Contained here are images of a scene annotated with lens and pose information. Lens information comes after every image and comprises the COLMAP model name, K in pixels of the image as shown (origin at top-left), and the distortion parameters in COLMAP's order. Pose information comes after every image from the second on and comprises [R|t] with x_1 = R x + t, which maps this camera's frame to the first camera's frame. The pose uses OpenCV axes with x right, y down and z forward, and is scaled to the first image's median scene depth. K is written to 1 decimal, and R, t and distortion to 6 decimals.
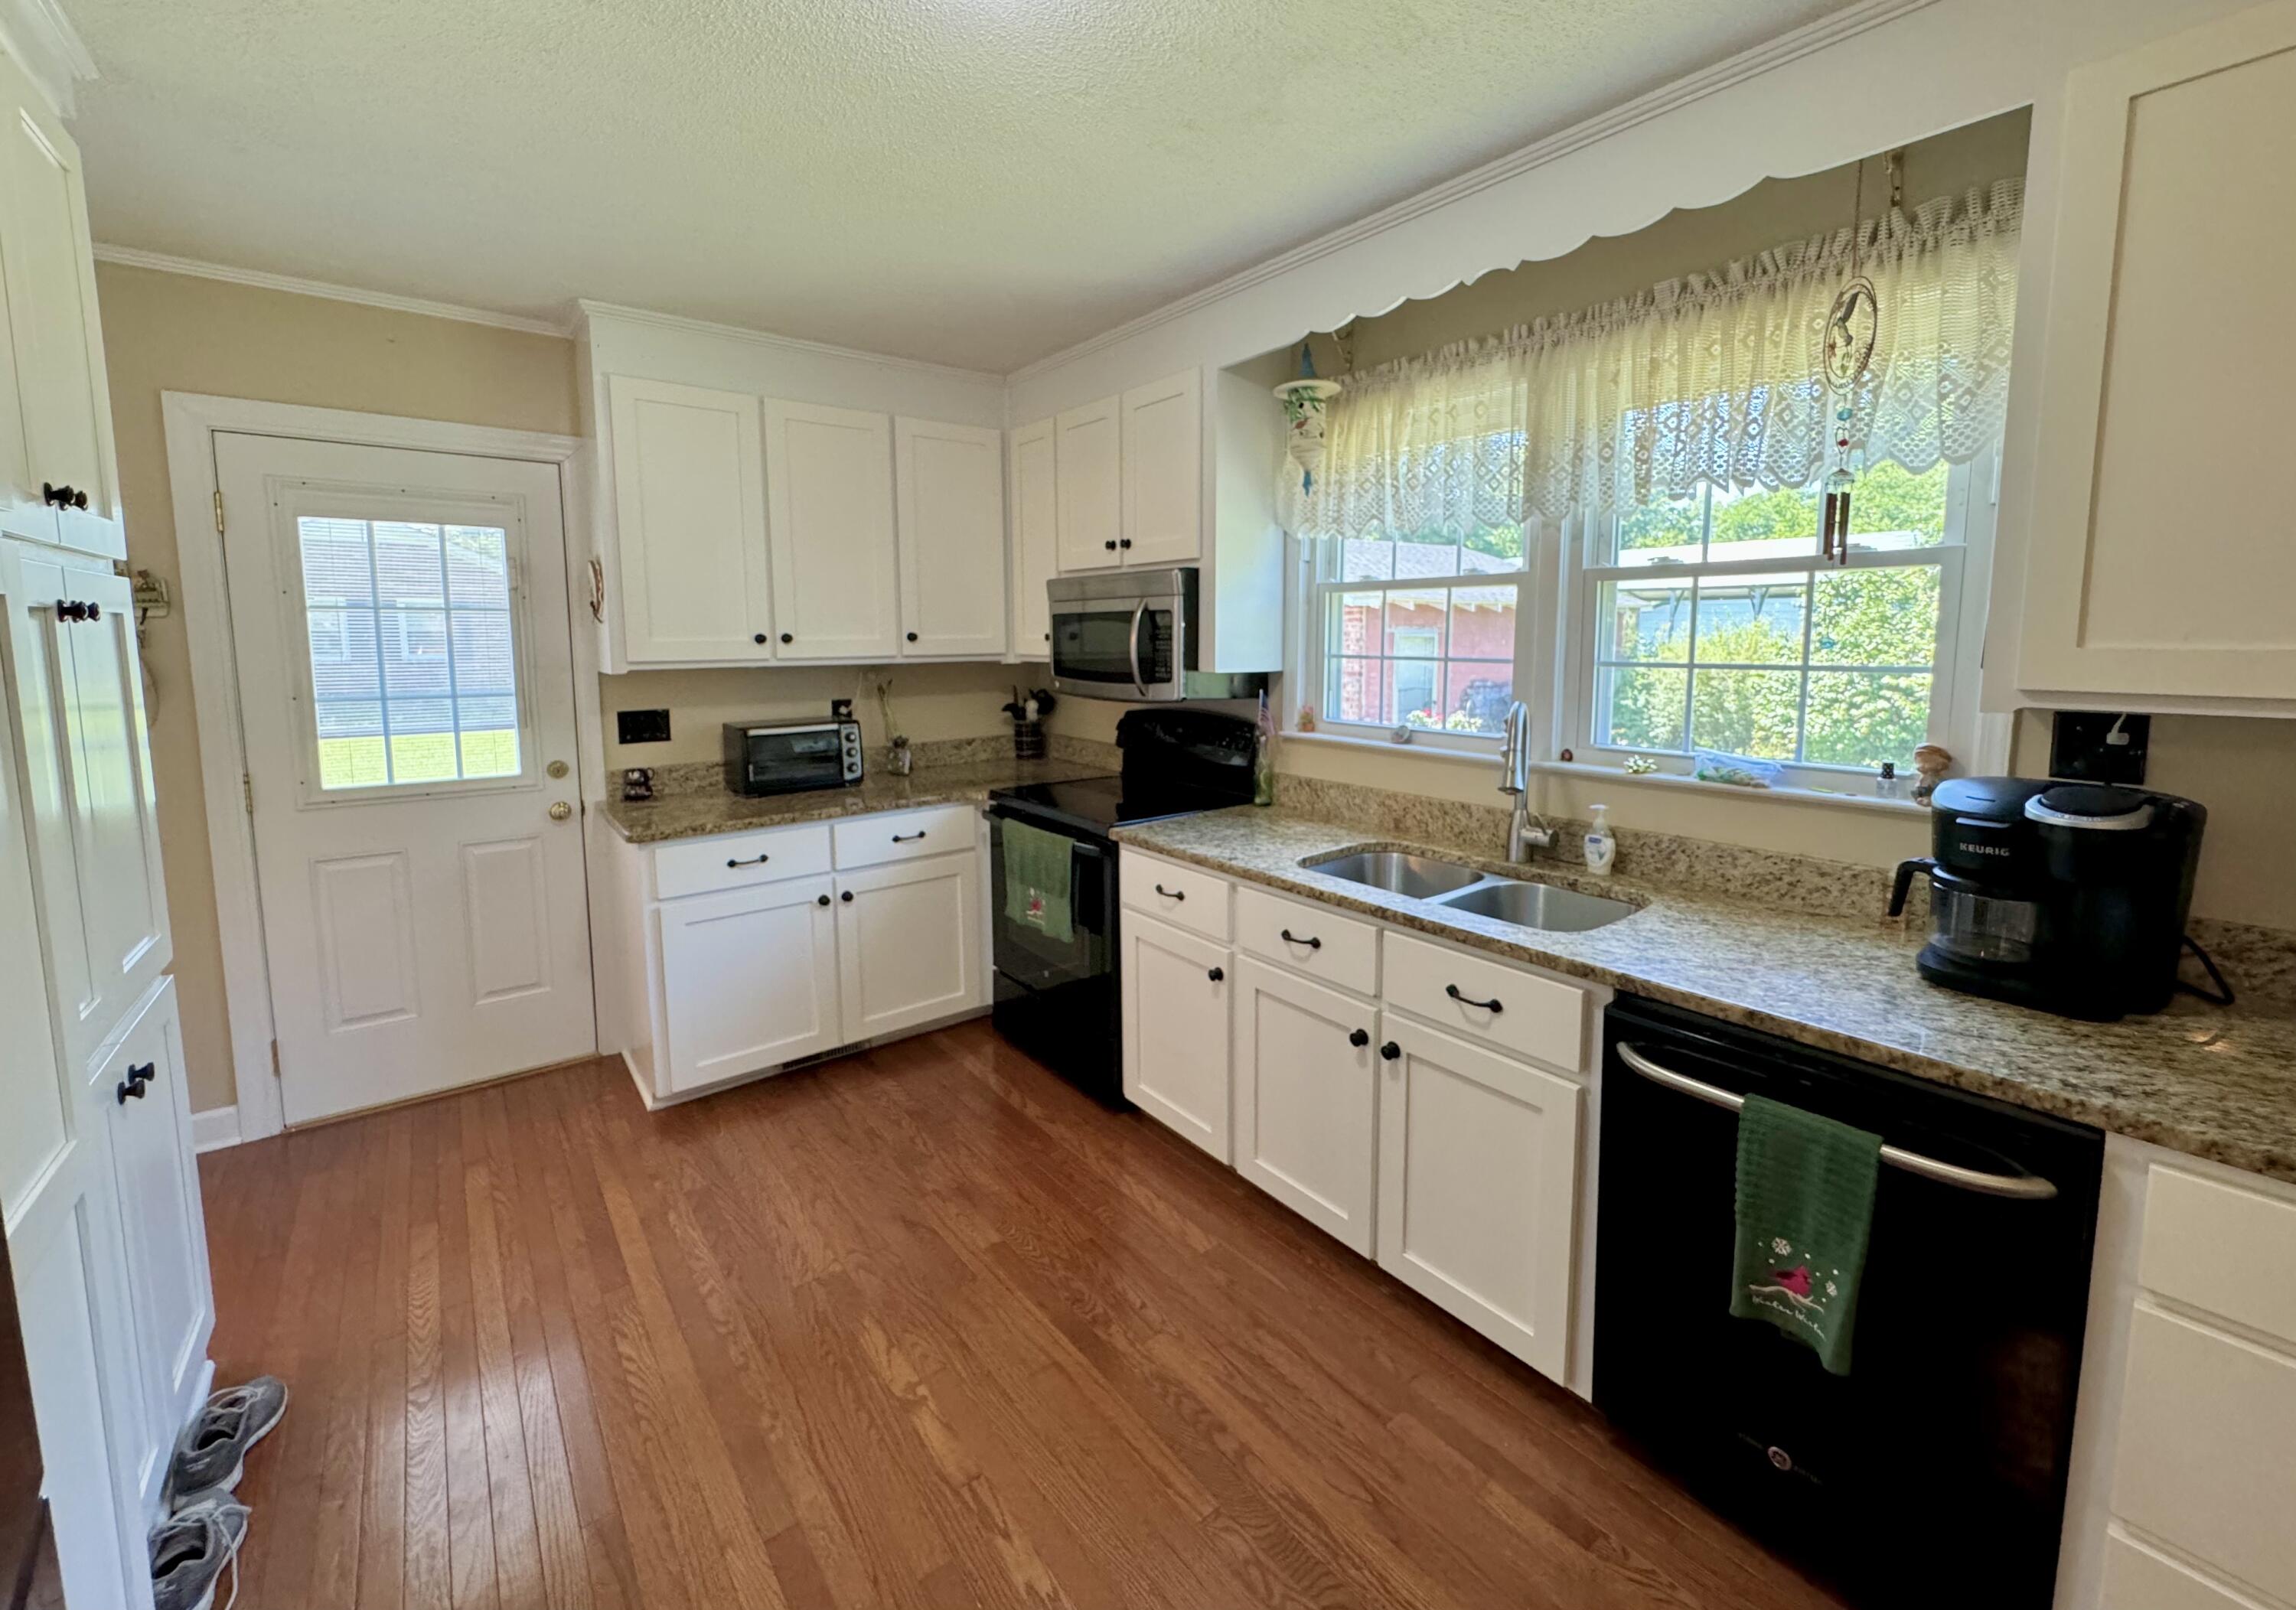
lens RADIAL K [[917.2, 0, 1166.6], [0, 917.2, 738.6], [0, 0, 1]] dist [-0.015435, -0.000144]
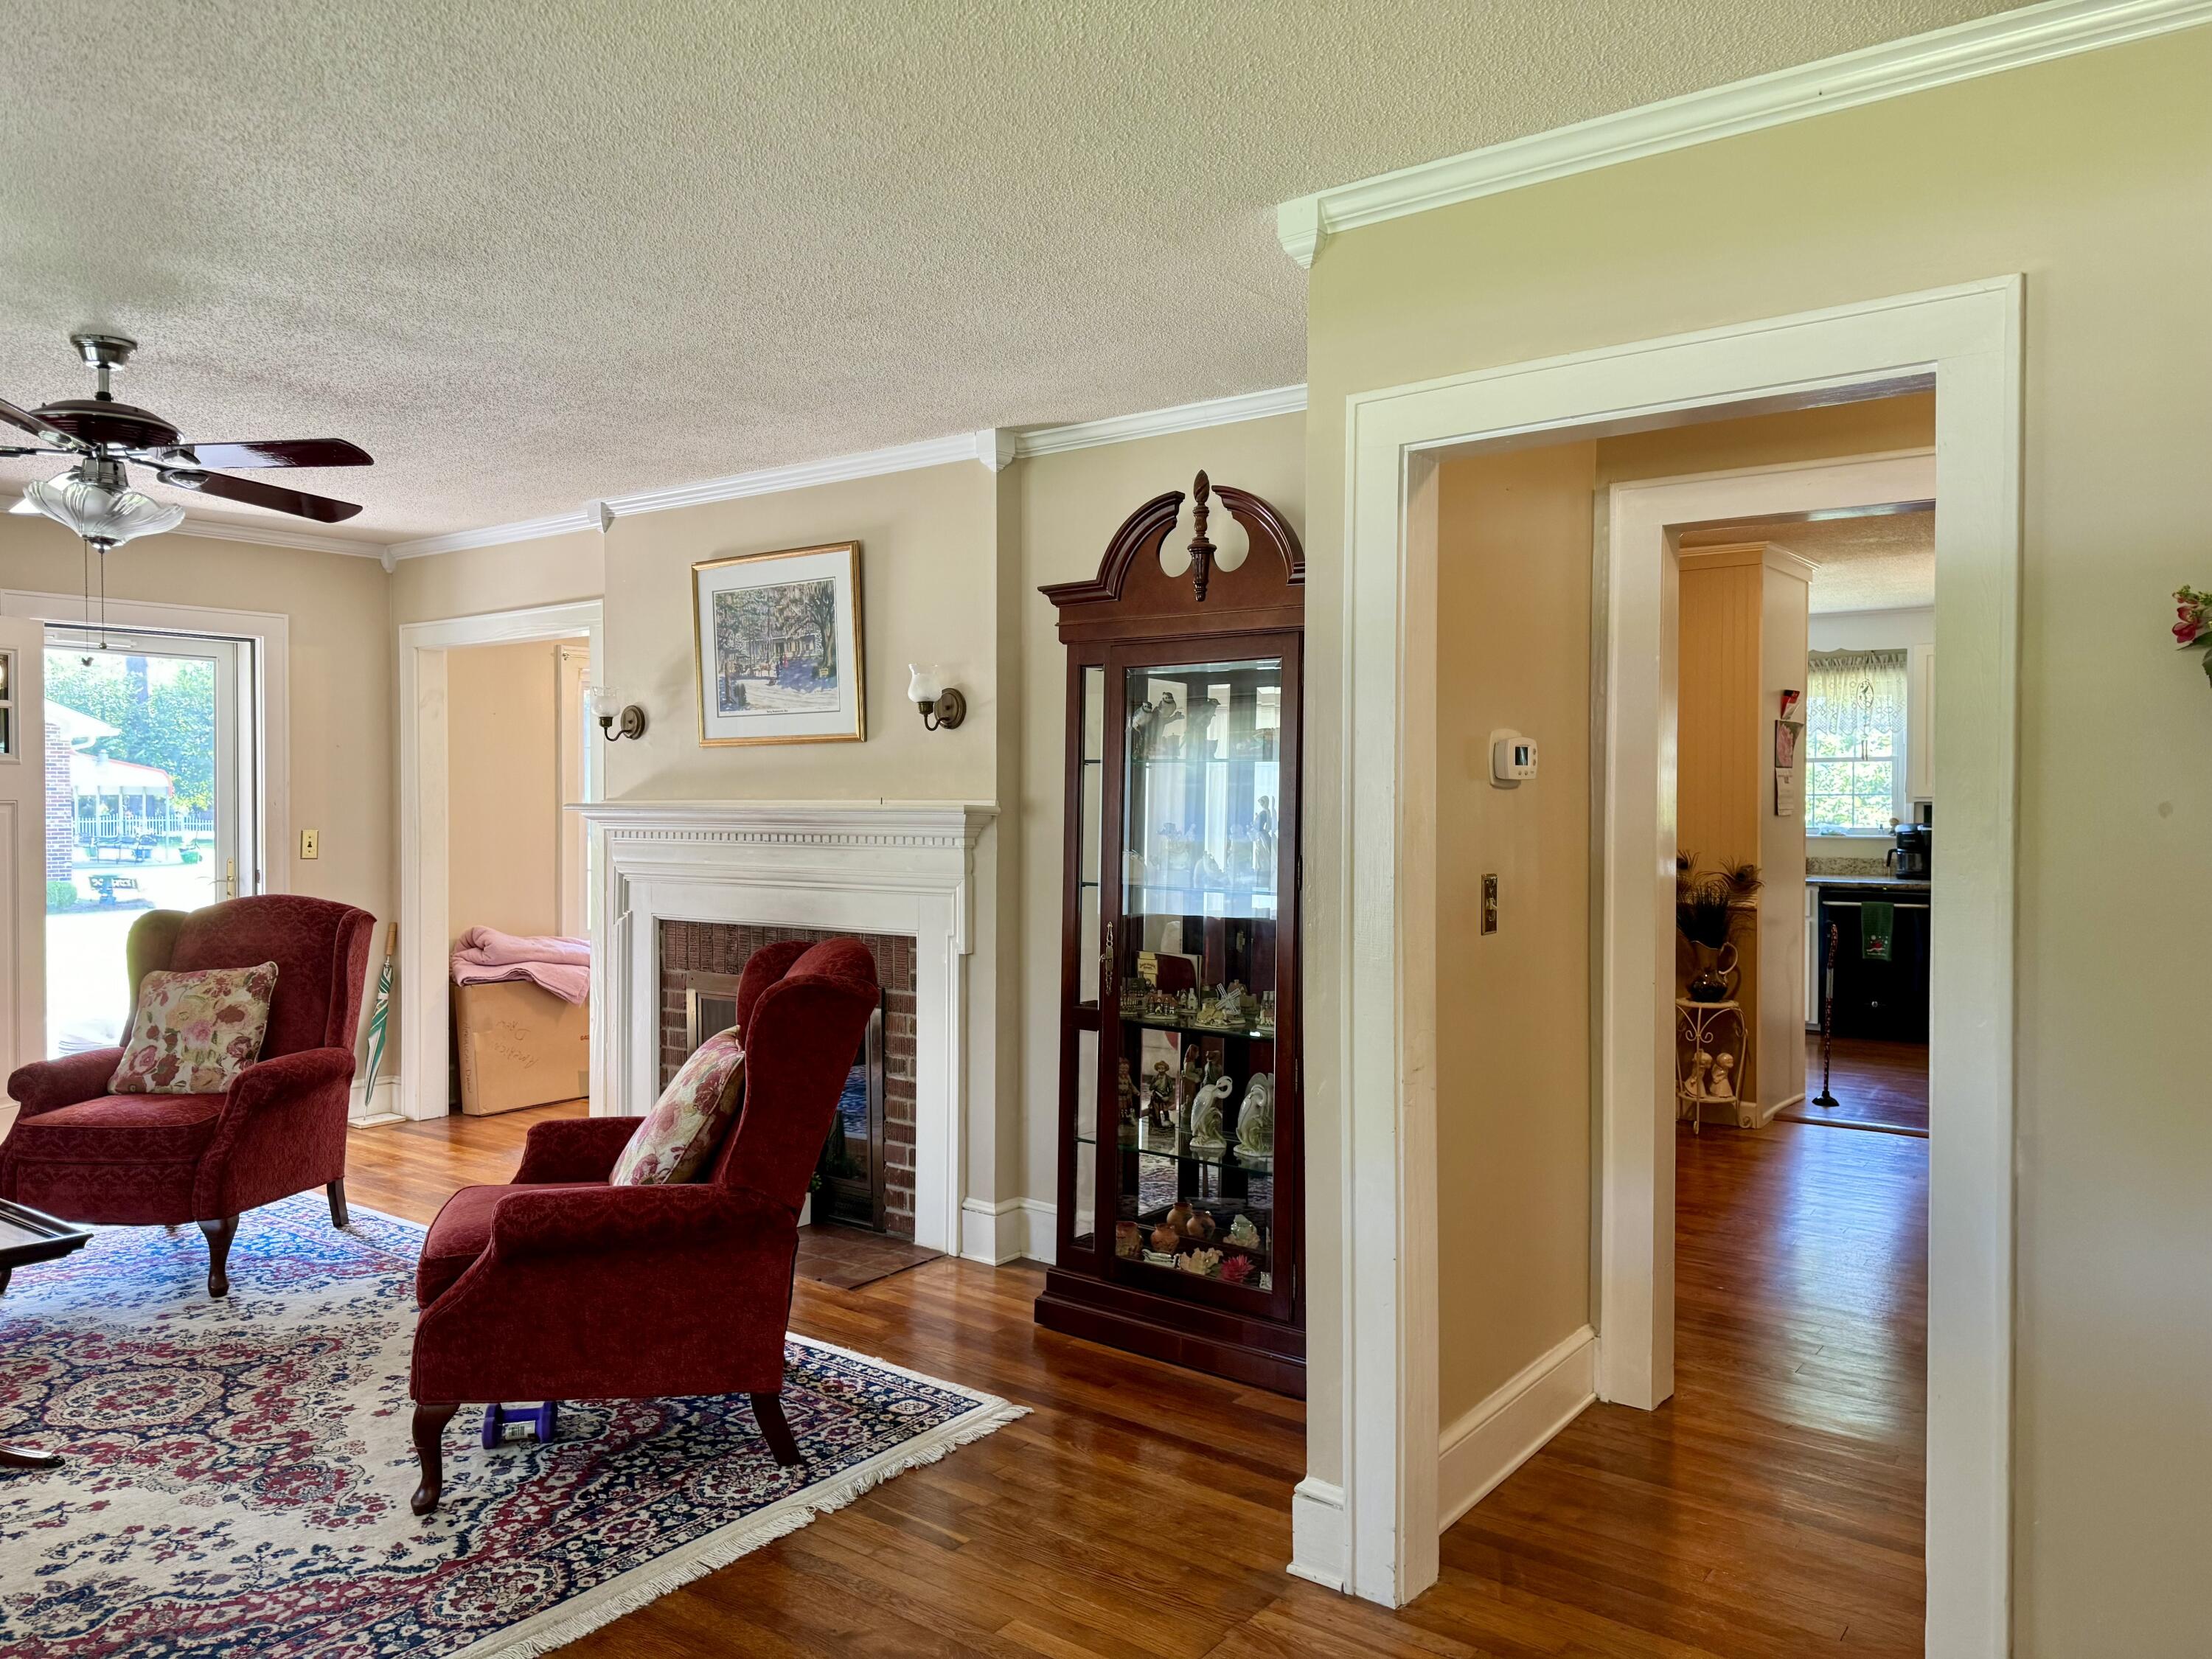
lens RADIAL K [[1539.2, 0, 1104.9], [0, 1539.2, 826.0], [0, 0, 1]] dist [-0.000363, -0.000040]
pose [[0.967176, -0.001044, 0.254105, -3.642827], [0.024628, 0.995669, -0.089648, 0.512969], [-0.252911, 0.092963, 0.963013, -3.979314]]
